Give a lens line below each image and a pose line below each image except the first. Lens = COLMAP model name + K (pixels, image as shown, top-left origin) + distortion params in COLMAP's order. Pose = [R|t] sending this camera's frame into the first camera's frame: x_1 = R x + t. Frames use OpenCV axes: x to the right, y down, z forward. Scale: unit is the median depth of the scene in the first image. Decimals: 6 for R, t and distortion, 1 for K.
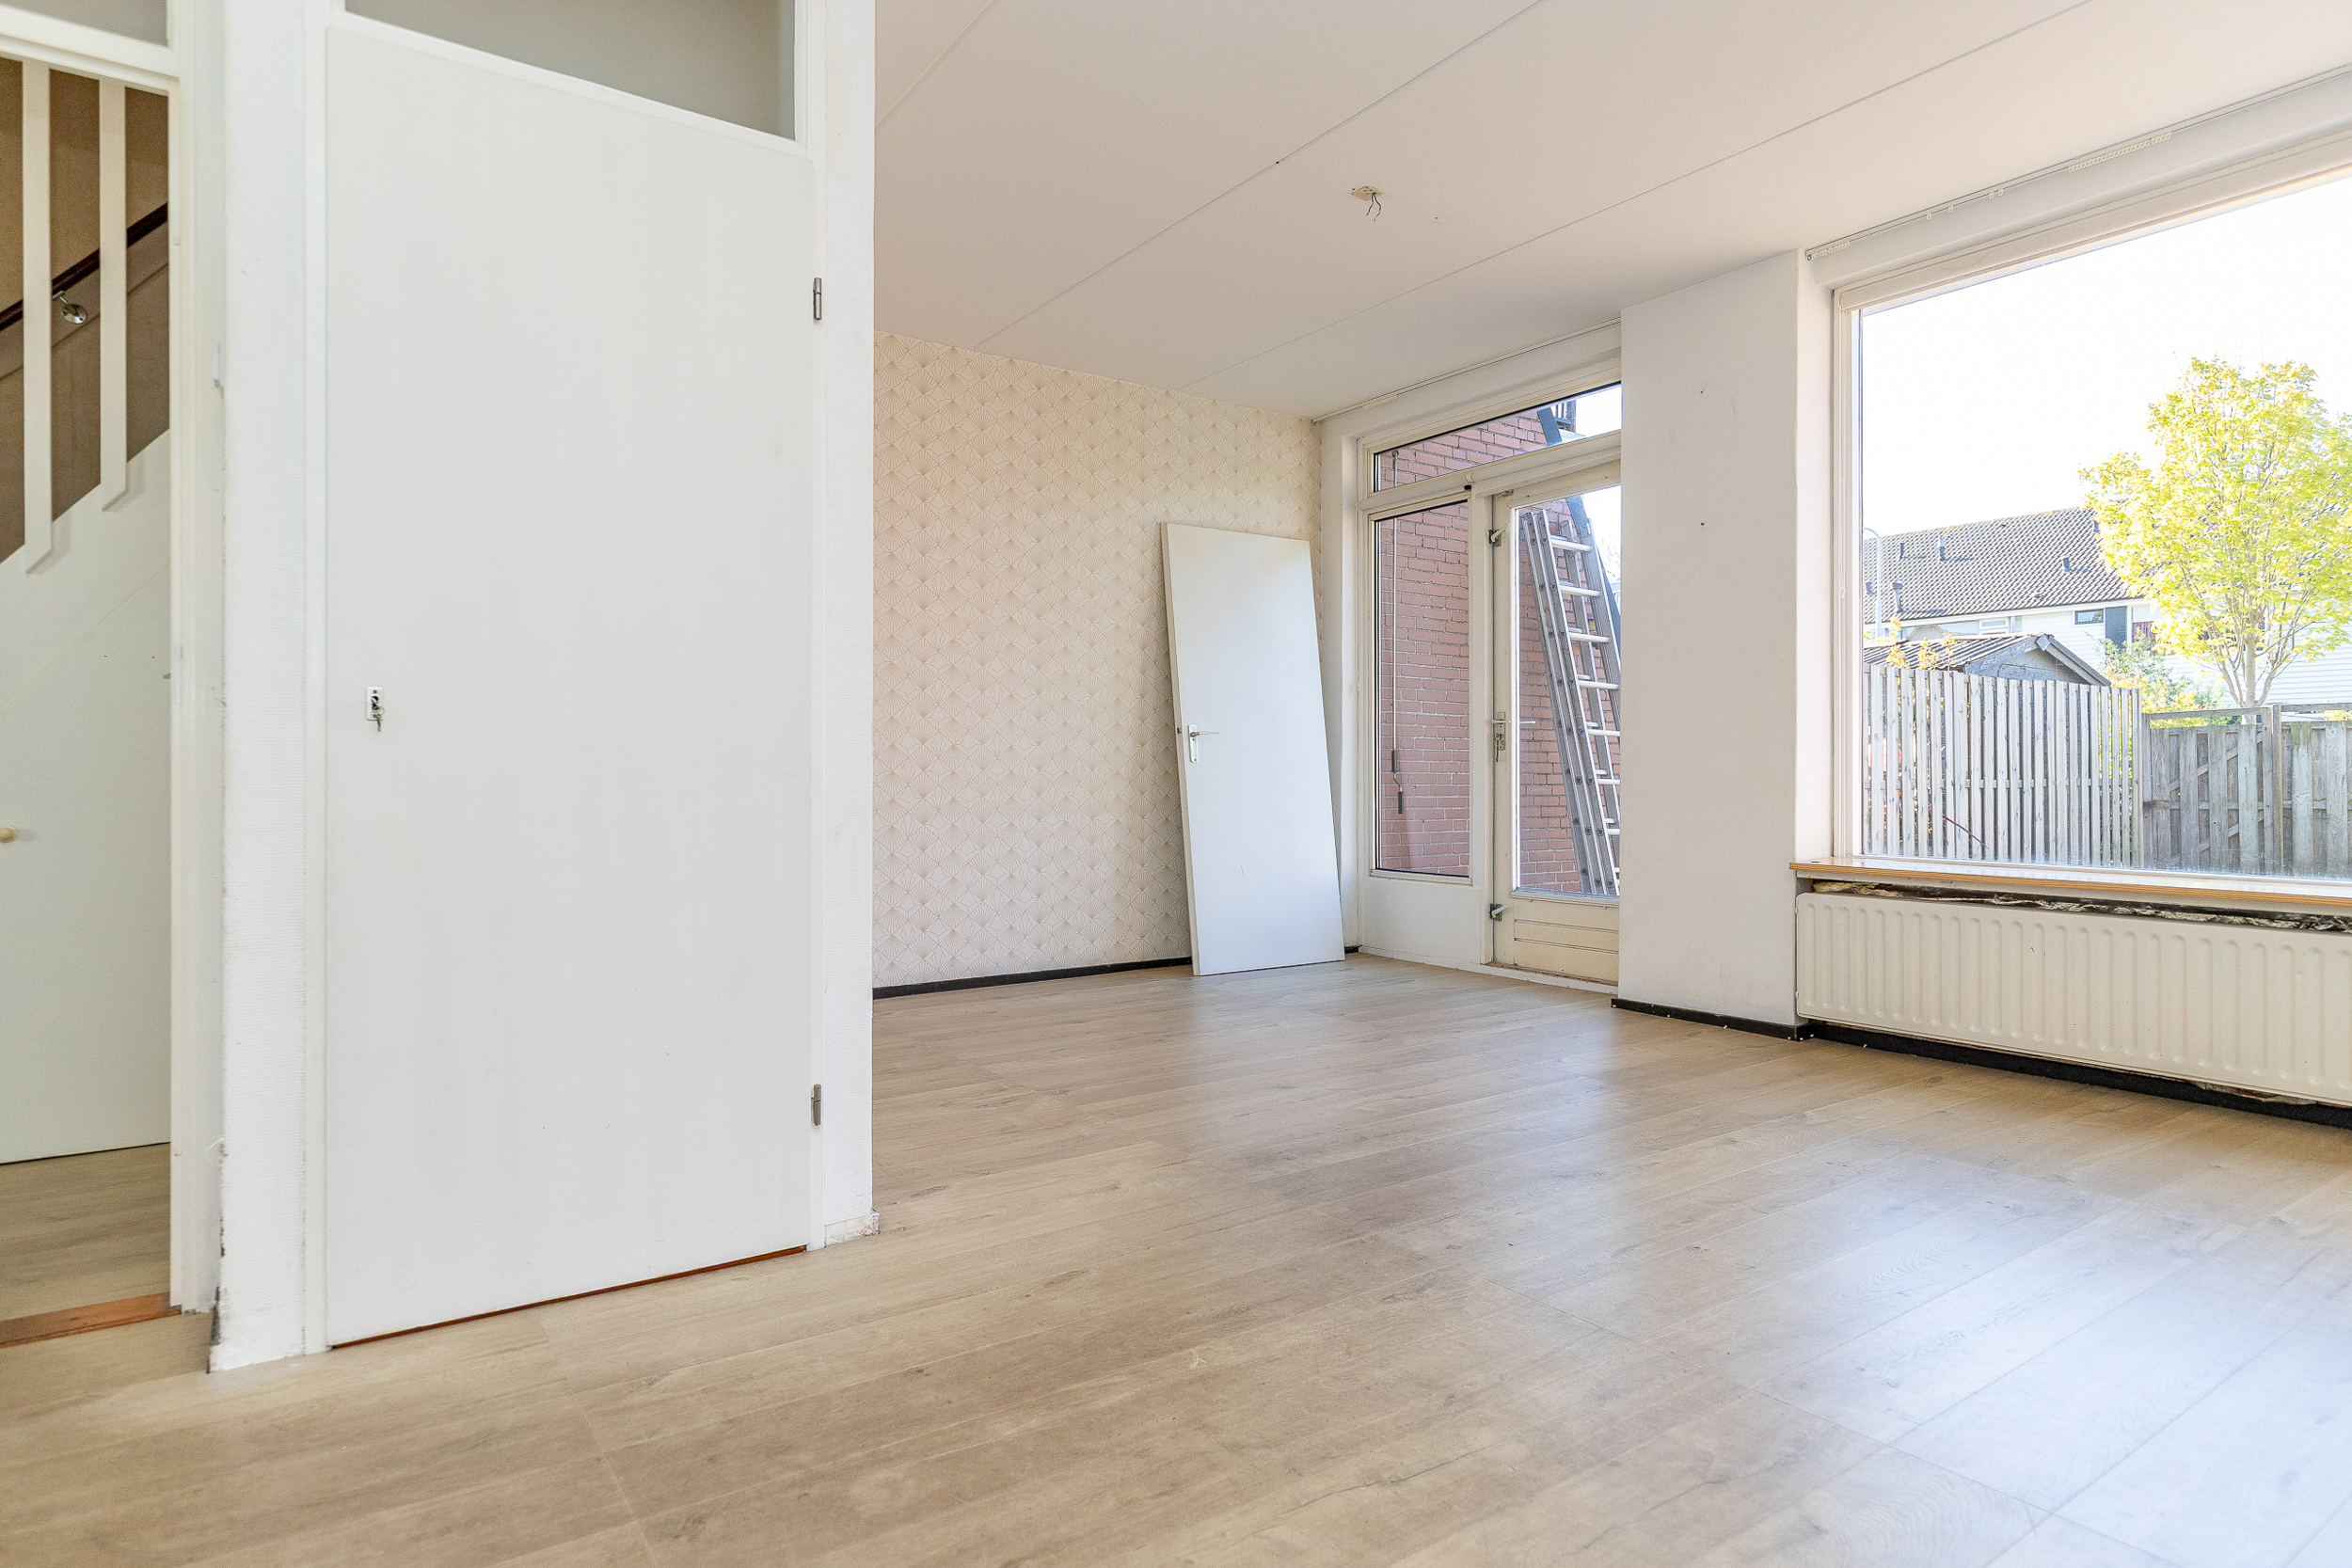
lens RADIAL K [[1278.9, 0, 1170.4], [0, 1278.9, 775.6], [0, 0, 1]] dist [0.003549, -0.000435]
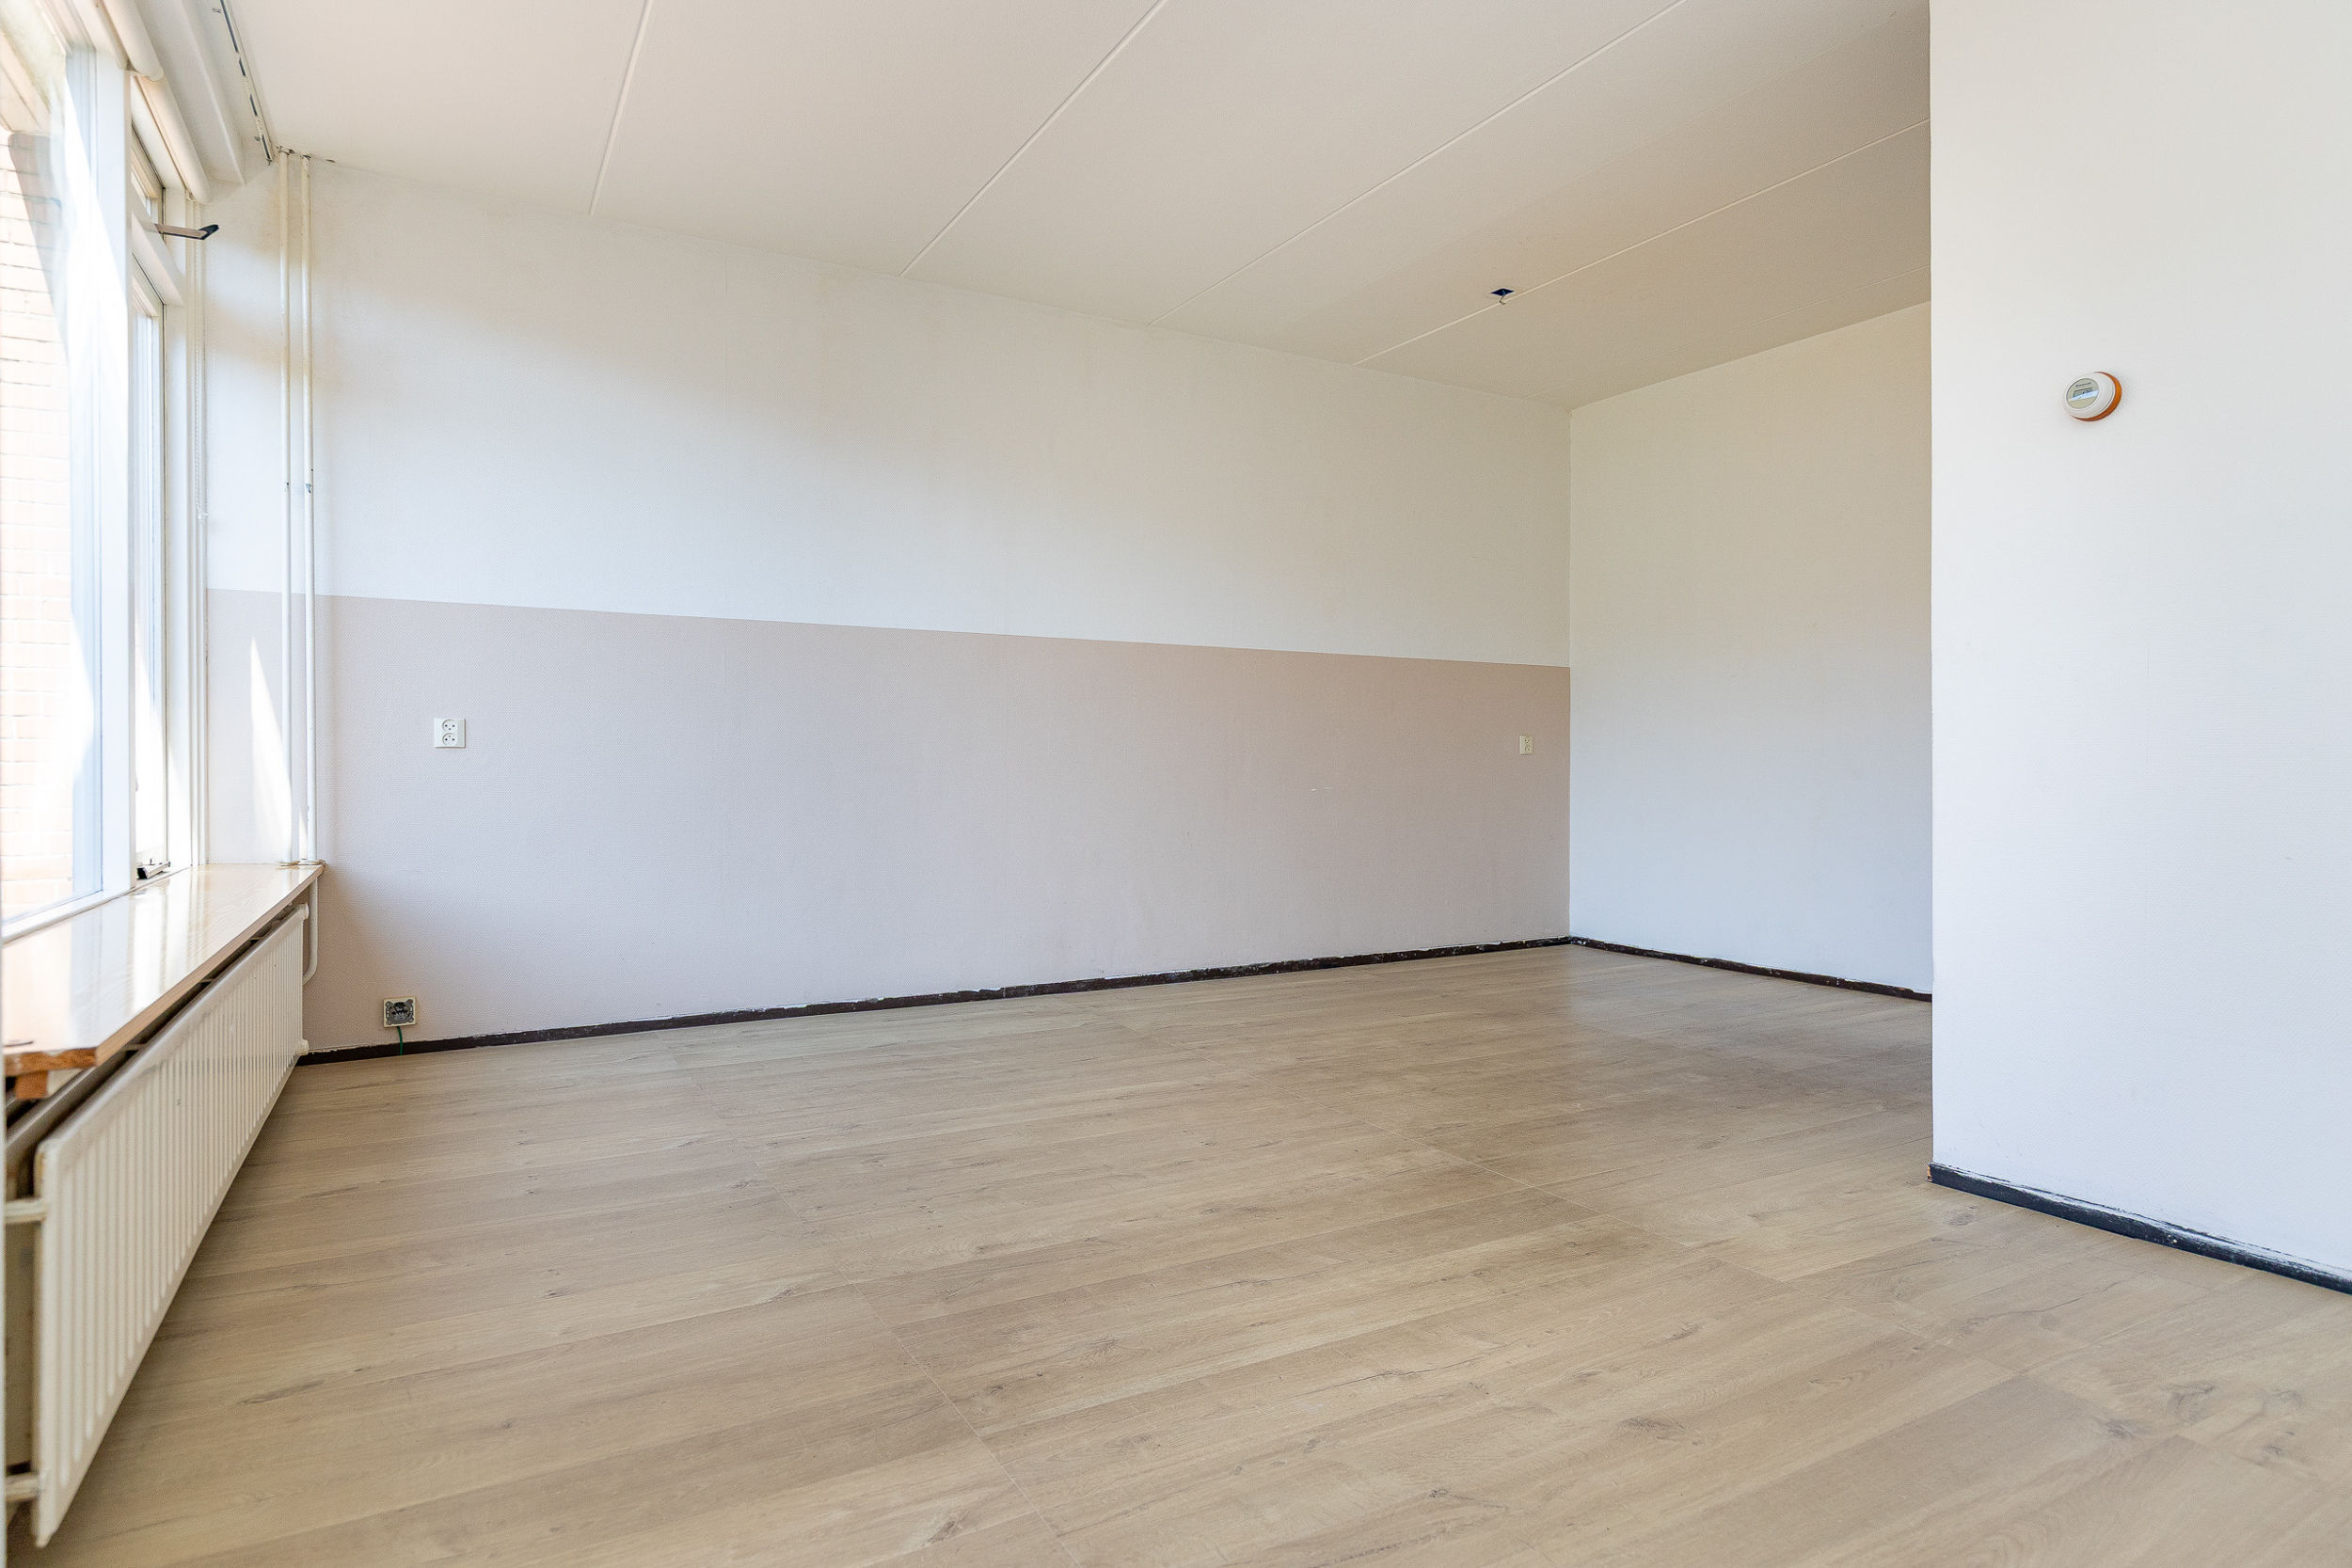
lens RADIAL K [[1275.1, 0, 1175.3], [0, 1275.1, 755.0], [0, 0, 1]] dist [0.000854, 0.000548]
pose [[-0.996385, -0.000107, 0.084957, 0.253794], [-0.000594, 0.999984, -0.005706, -0.002215], [-0.084955, -0.005736, -0.996368, 1.688963]]
